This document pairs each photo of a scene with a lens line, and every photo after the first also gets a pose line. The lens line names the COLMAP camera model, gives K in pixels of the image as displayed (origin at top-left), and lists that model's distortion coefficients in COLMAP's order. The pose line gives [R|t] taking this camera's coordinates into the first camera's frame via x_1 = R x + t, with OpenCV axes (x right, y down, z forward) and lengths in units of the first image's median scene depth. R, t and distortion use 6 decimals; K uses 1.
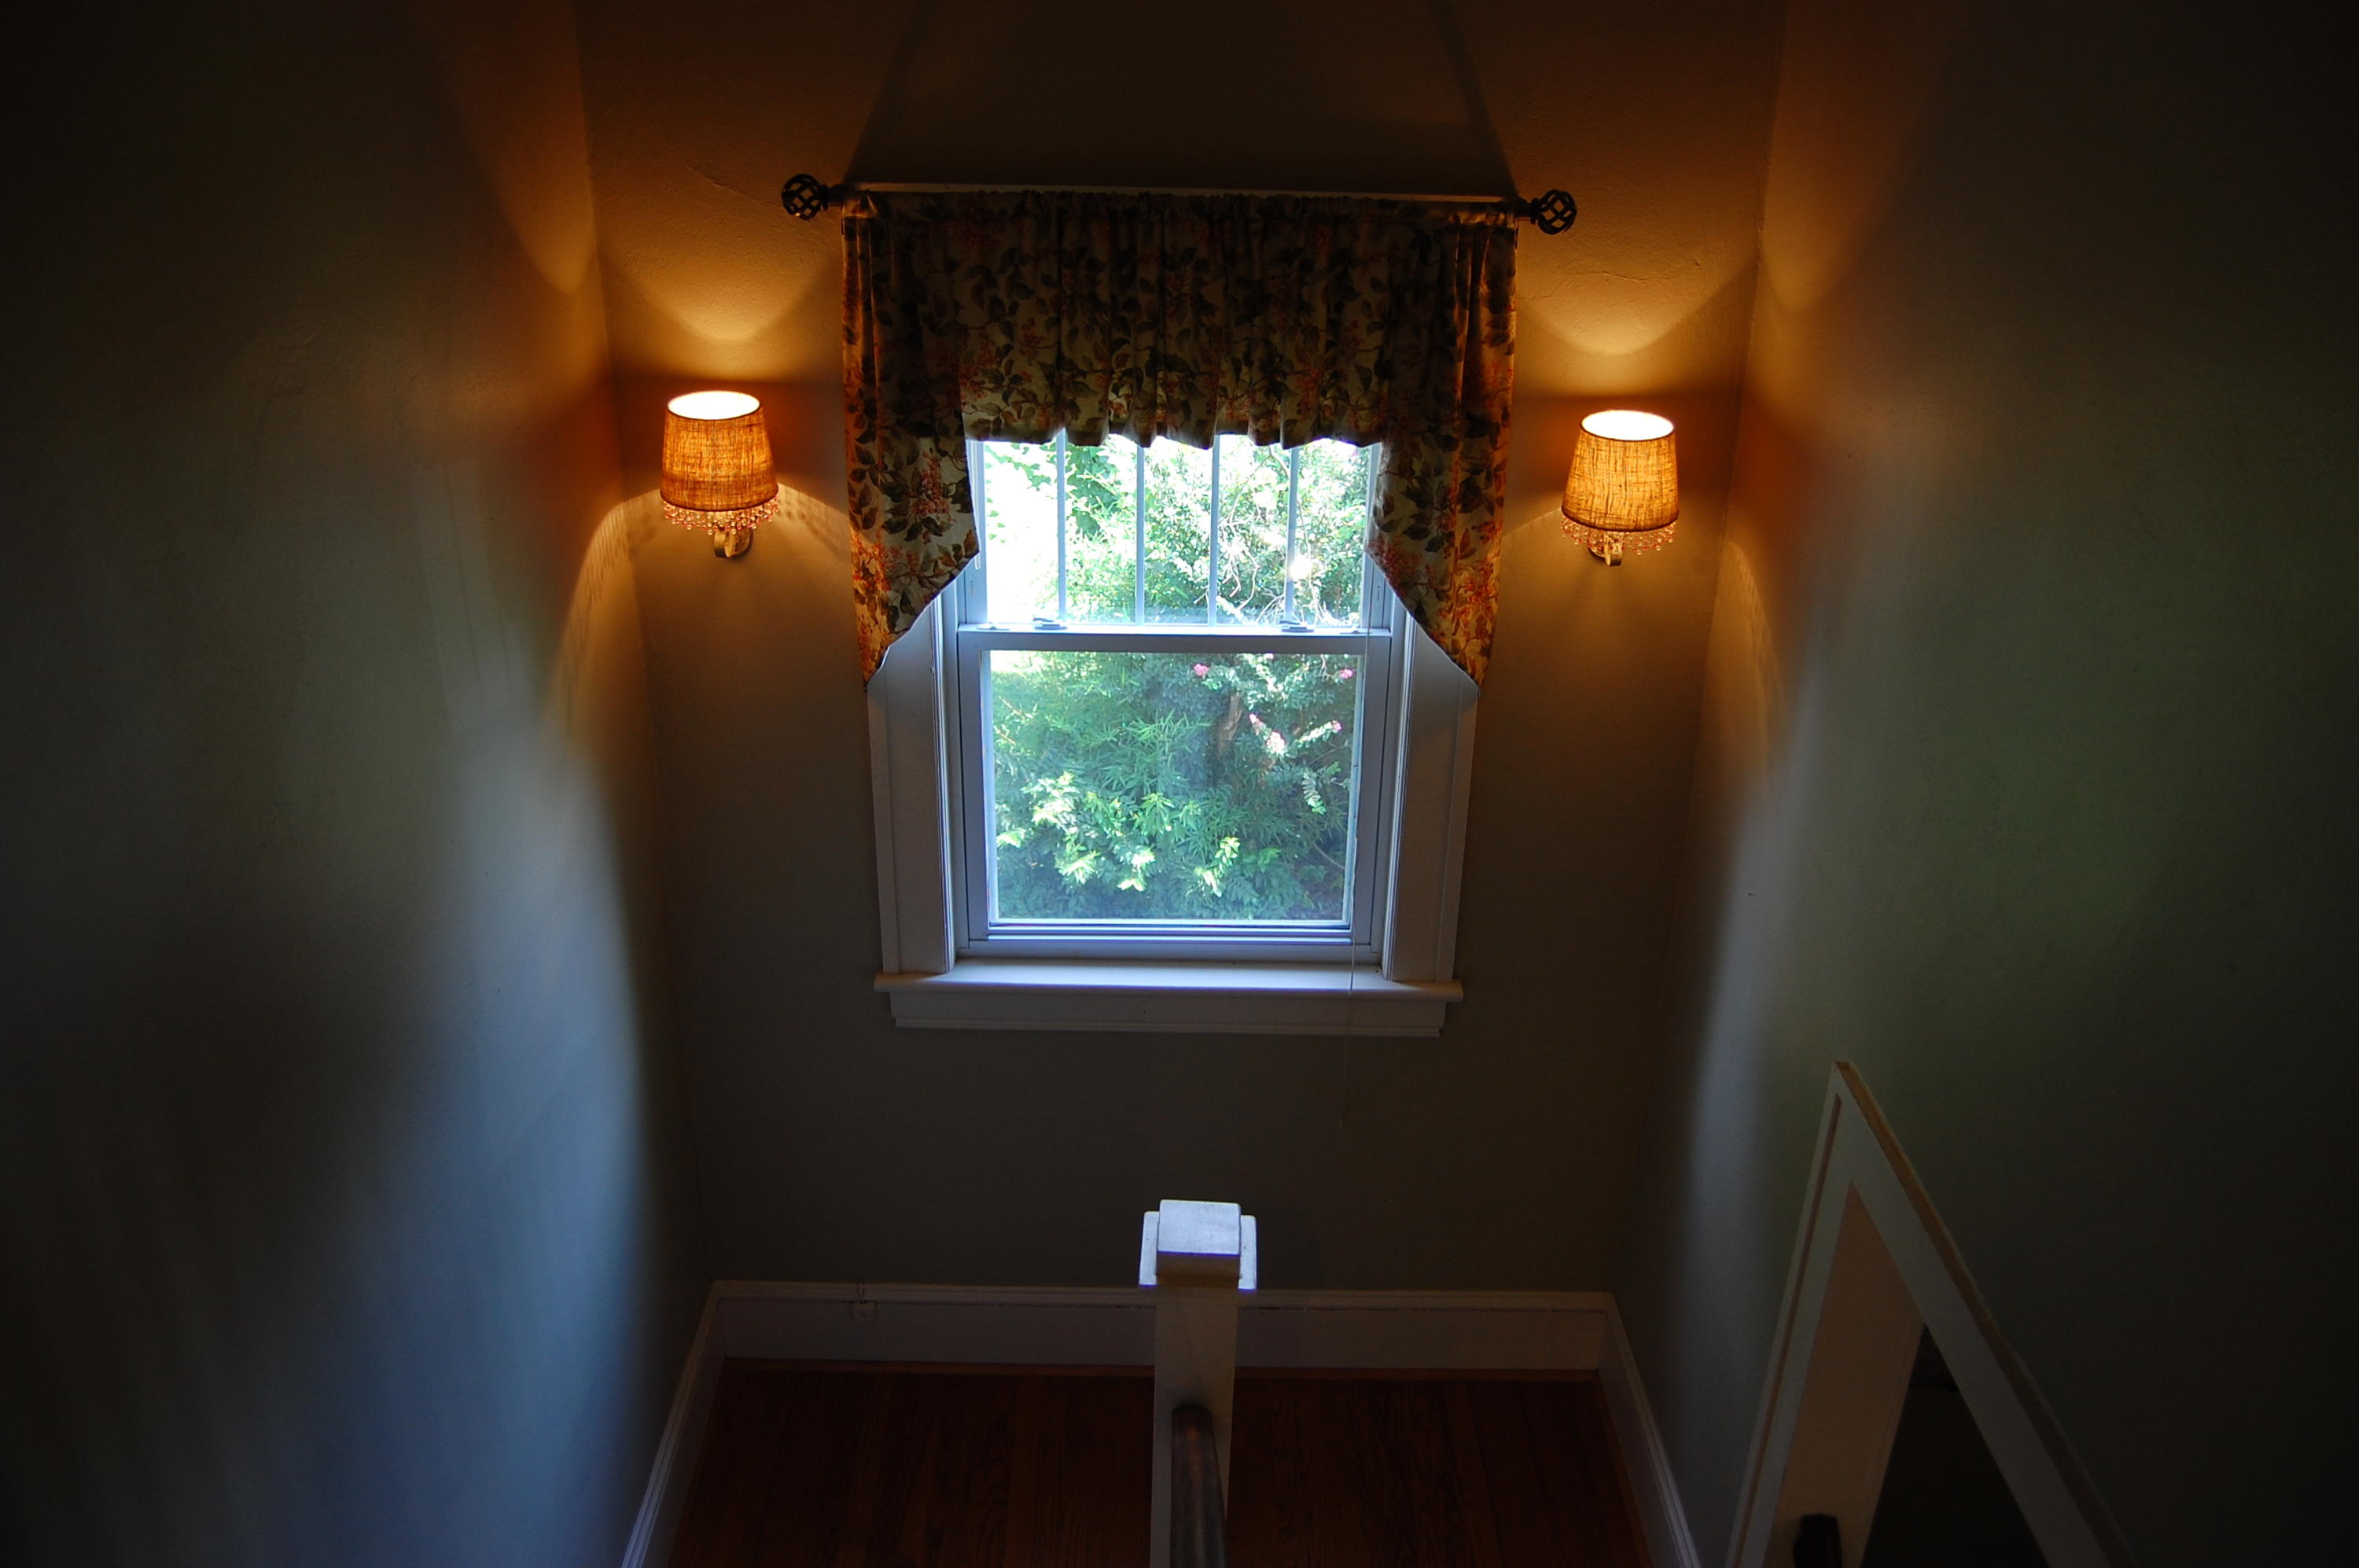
lens RADIAL K [[1857.5, 0, 1176.2], [0, 1857.5, 771.8], [0, 0, 1]] dist [-0.093006, 0.040729]
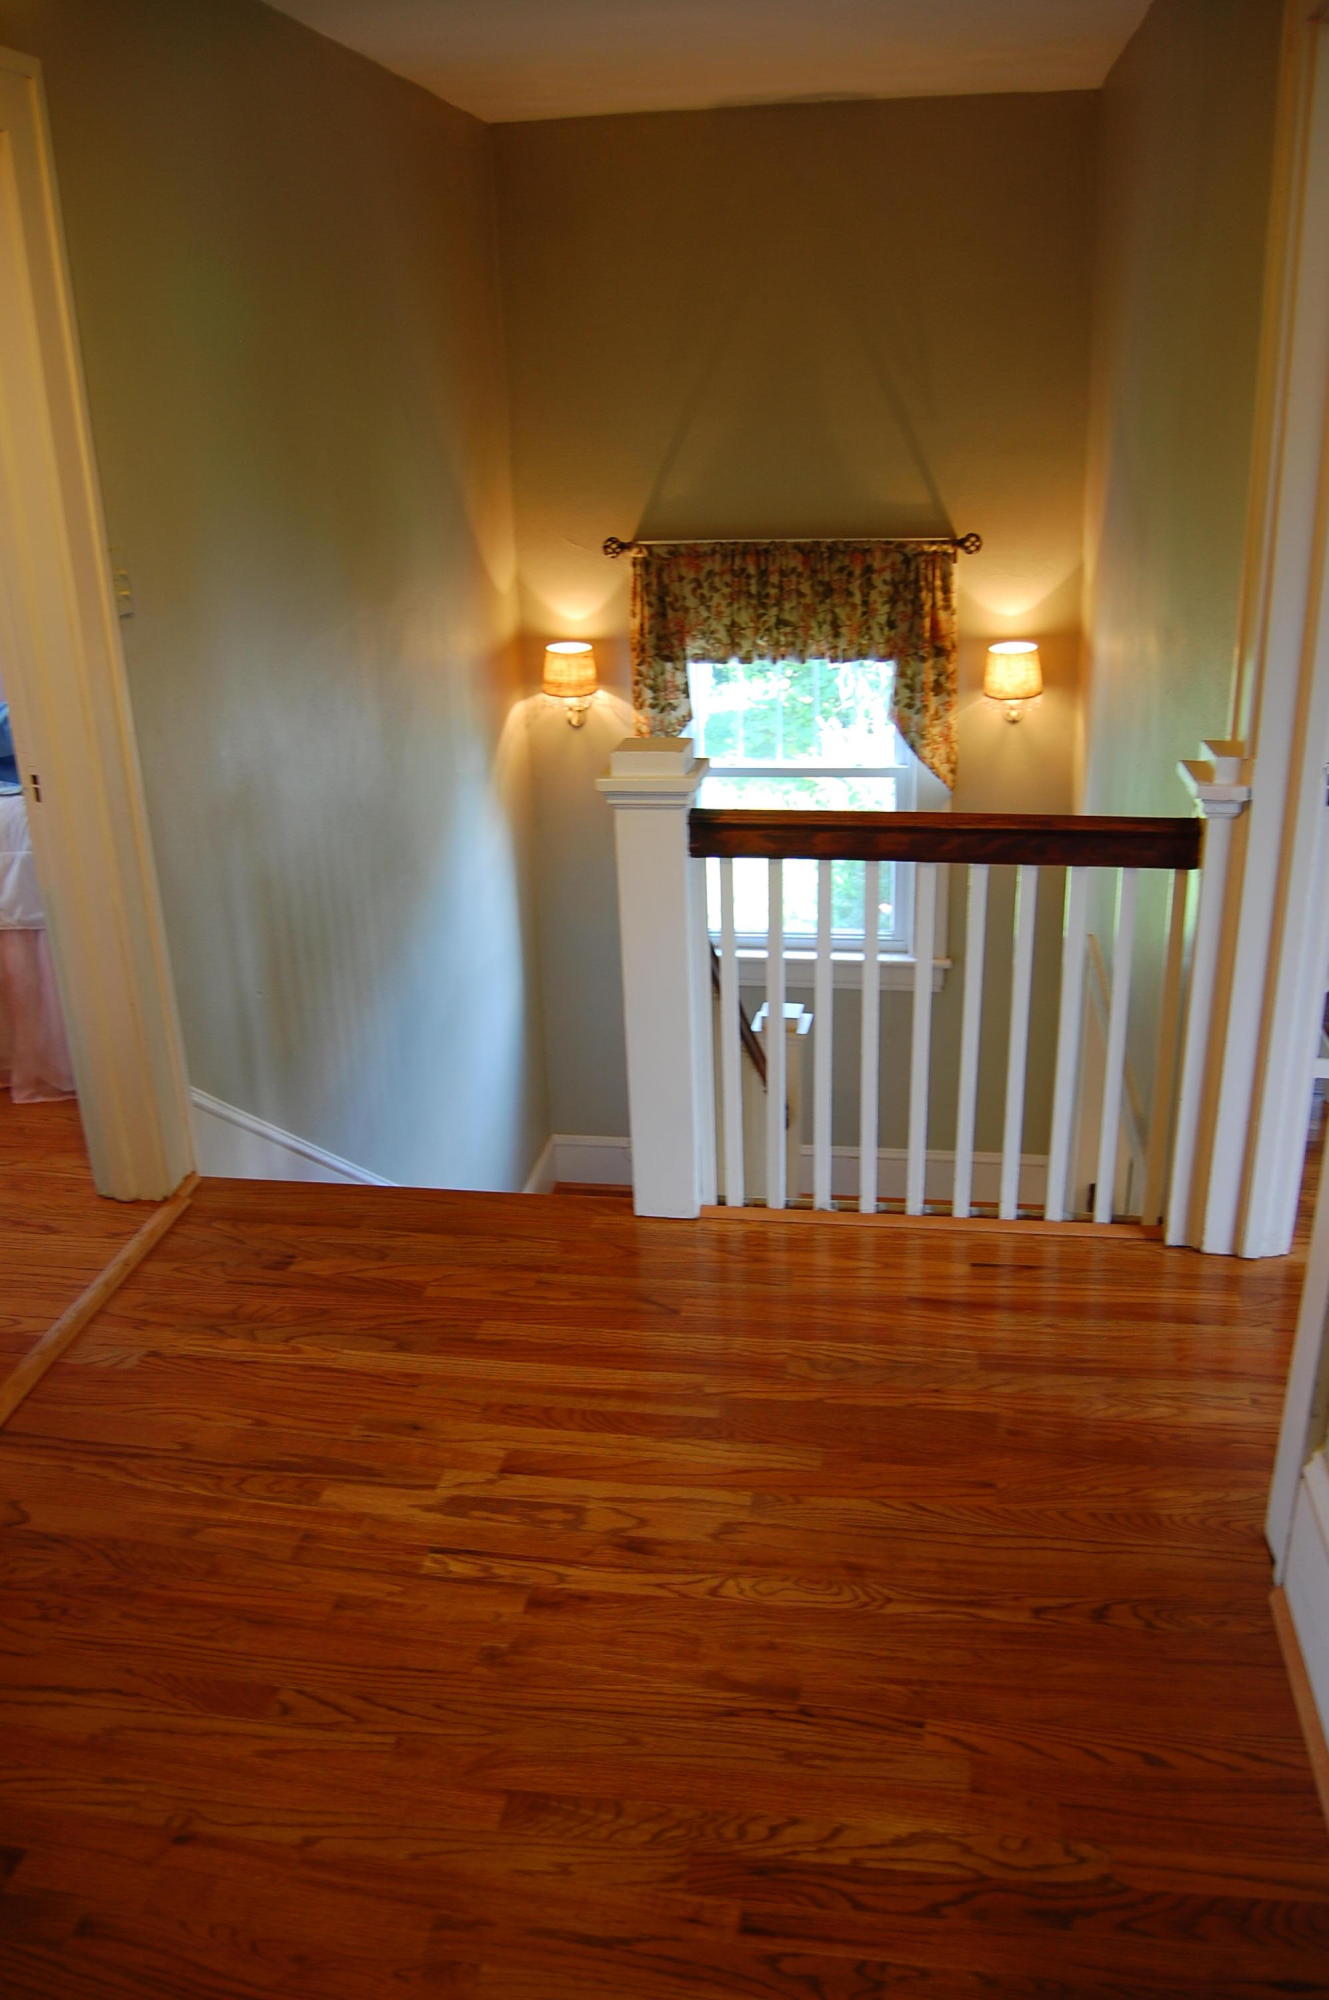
lens RADIAL K [[1574.8, 0, 671.3], [0, 1574.8, 1007.9], [0, 0, 1]] dist [-0.093006, 0.040729]
pose [[0.984605, 0.016042, -0.174056, 0.182346], [-0.026186, 0.998079, -0.056146, 0.310023], [0.172821, 0.059840, 0.983134, -0.715886]]
